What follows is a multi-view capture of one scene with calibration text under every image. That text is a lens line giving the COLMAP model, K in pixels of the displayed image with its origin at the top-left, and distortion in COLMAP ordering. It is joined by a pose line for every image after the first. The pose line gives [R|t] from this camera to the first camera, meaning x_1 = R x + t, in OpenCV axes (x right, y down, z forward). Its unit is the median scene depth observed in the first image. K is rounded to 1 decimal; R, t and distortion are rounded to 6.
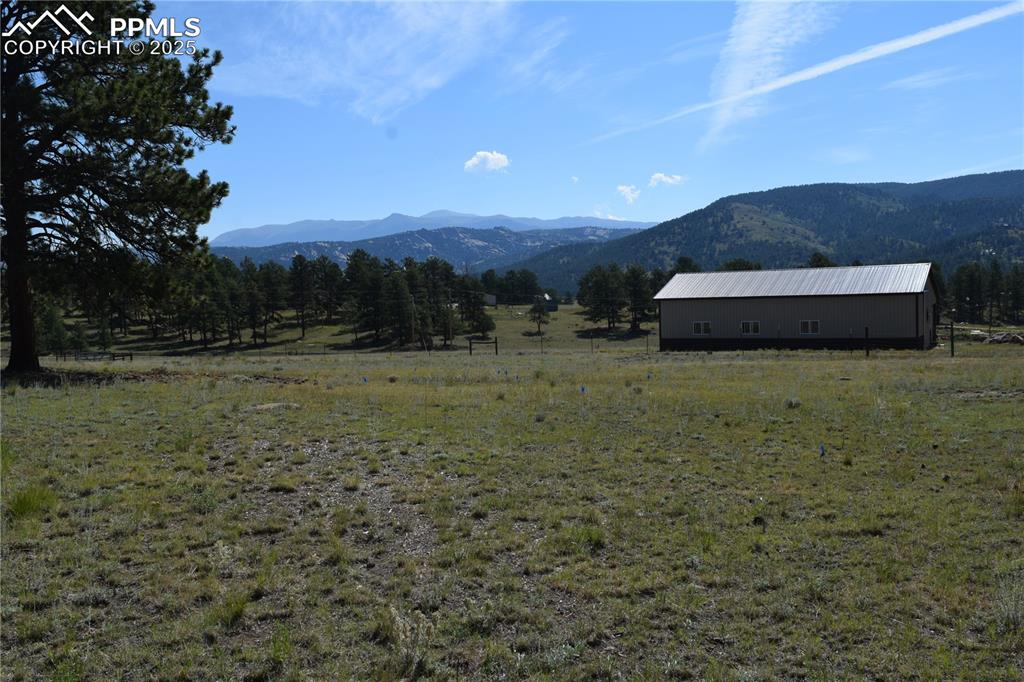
lens RADIAL K [[917.1, 0, 507.8], [0, 917.1, 333.8], [0, 0, 1]] dist [-0.018679, -0.013177]
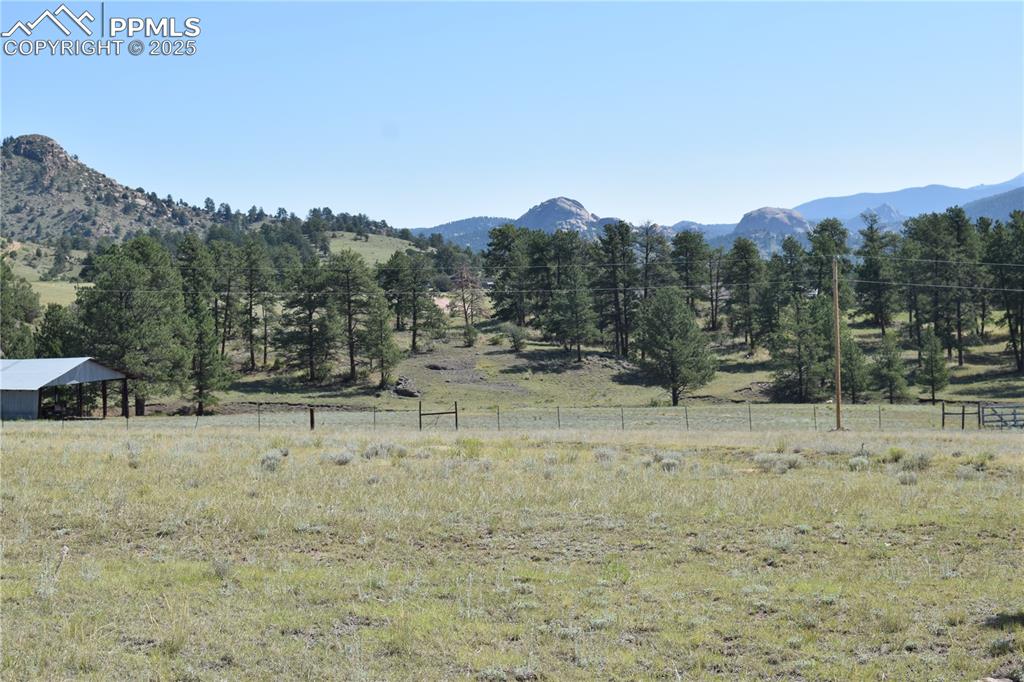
lens RADIAL K [[1847.8, 0, 514.2], [0, 1847.8, 297.9], [0, 0, 1]] dist [-0.030172, 0.000000]
pose [[0.835106, -0.002104, -0.550084, -0.074707], [-0.016202, 0.999465, -0.028420, -0.002157], [0.549850, 0.032646, 0.834625, 0.032507]]
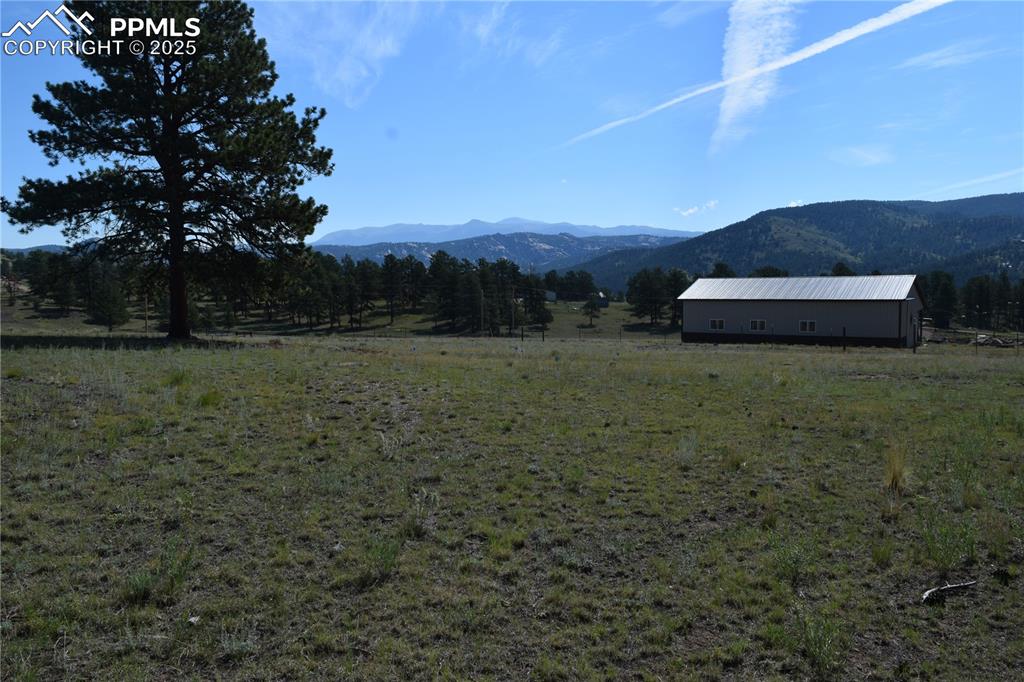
lens RADIAL K [[793.9, 0, 508.4], [0, 793.9, 333.1], [0, 0, 1]] dist [-0.017389, 0.011166]
pose [[0.996705, 0.030396, -0.075198, 0.005851], [-0.029643, 0.999499, 0.011110, 0.000454], [0.075498, -0.008844, 0.997107, -0.016402]]
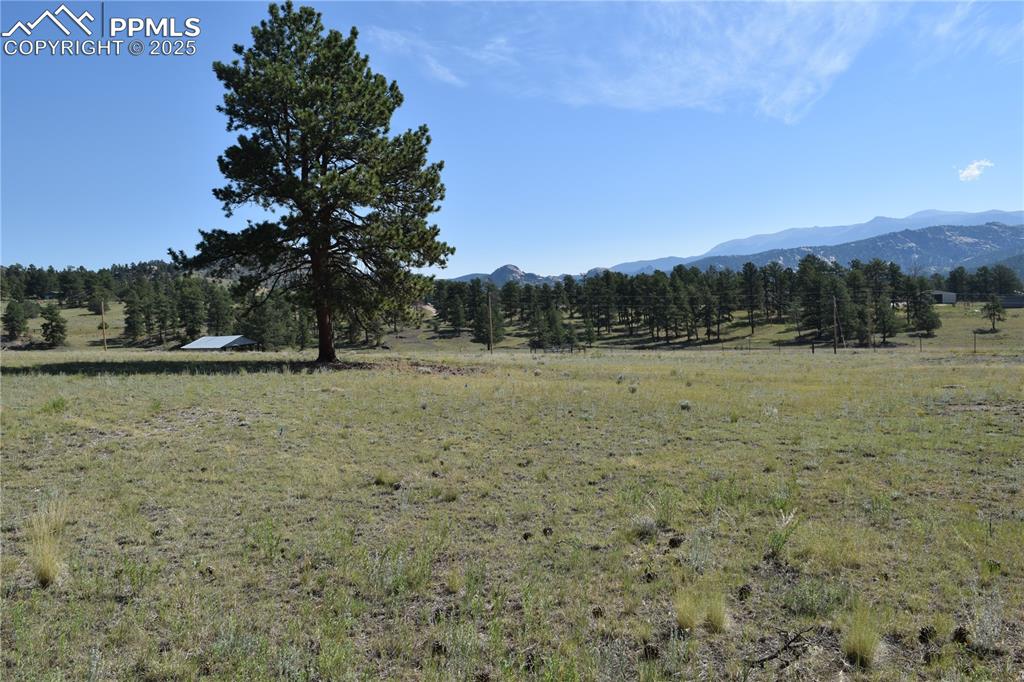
lens RADIAL K [[793.9, 0, 506.5], [0, 793.9, 338.4], [0, 0, 1]] dist [-0.017389, 0.011166]
pose [[0.846938, 0.004244, -0.531674, 0.043825], [0.000923, 0.999955, 0.009452, -0.001029], [0.531691, -0.008496, 0.846896, 0.003353]]
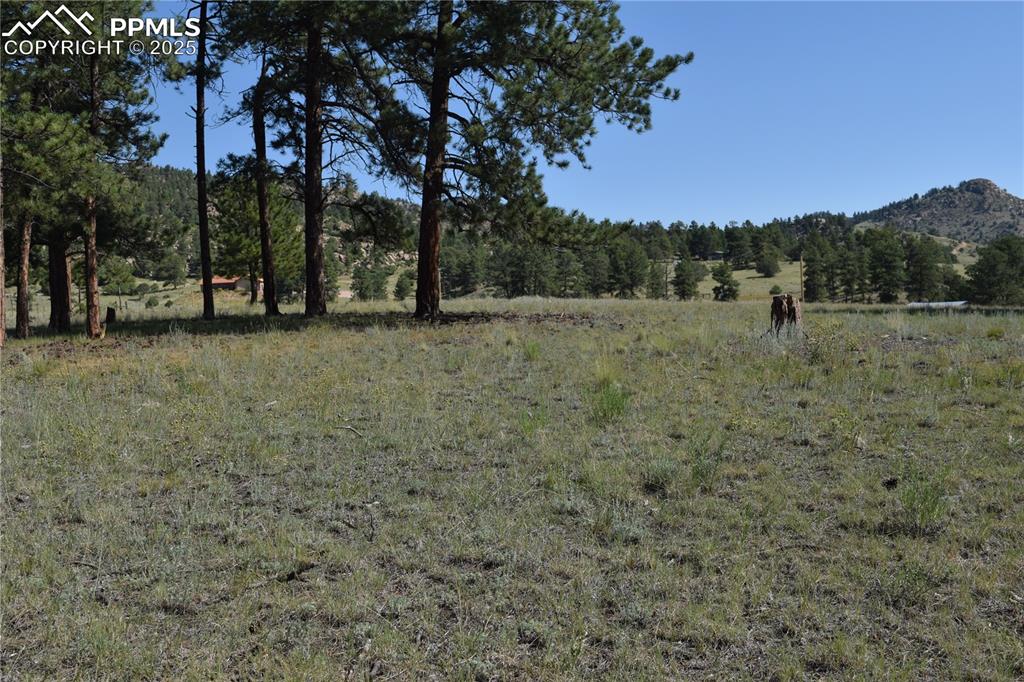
lens RADIAL K [[1032.6, 0, 512.9], [0, 1032.6, 325.8], [0, 0, 1]] dist [-0.027302, 0.000000]
pose [[0.301091, 0.027995, -0.953184, 0.015728], [-0.007714, 0.999608, 0.026922, 0.003250], [0.953564, -0.000754, 0.301189, -0.007992]]
